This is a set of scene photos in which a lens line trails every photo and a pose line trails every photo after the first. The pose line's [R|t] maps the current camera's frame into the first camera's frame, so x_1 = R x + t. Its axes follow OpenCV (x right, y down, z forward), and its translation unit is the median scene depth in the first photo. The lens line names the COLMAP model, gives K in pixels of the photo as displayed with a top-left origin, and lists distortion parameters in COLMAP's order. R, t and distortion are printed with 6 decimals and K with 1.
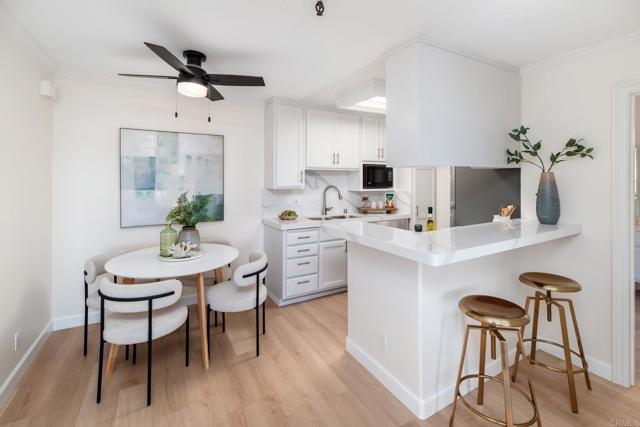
lens RADIAL K [[291.7, 0, 316.1], [0, 291.7, 177.6], [0, 0, 1]] dist [0.015074, -0.001875]
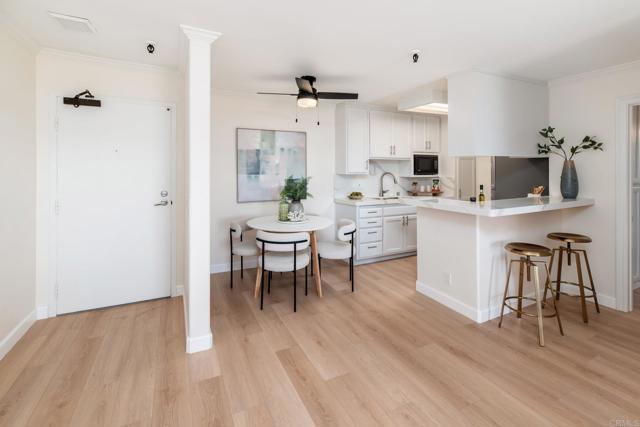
lens RADIAL K [[291.7, 0, 323.5], [0, 291.7, 166.8], [0, 0, 1]] dist [0.015074, -0.001875]
pose [[0.998559, 0.000896, -0.053662, -0.211766], [-0.001140, 0.999989, -0.004502, 0.014248], [0.053657, 0.004557, 0.998549, -0.325850]]
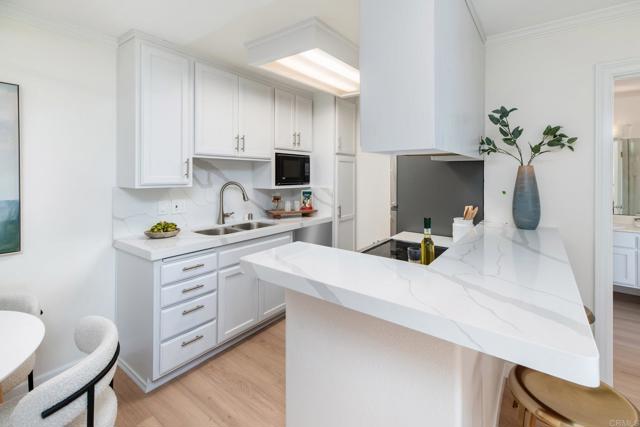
lens RADIAL K [[291.7, 0, 321.6], [0, 291.7, 178.2], [0, 0, 1]] dist [0.015074, -0.001875]
pose [[0.913866, 0.000629, 0.406015, -0.051649], [-0.008823, 0.999793, 0.018310, 0.005178], [-0.405919, -0.020315, 0.913683, 0.378315]]
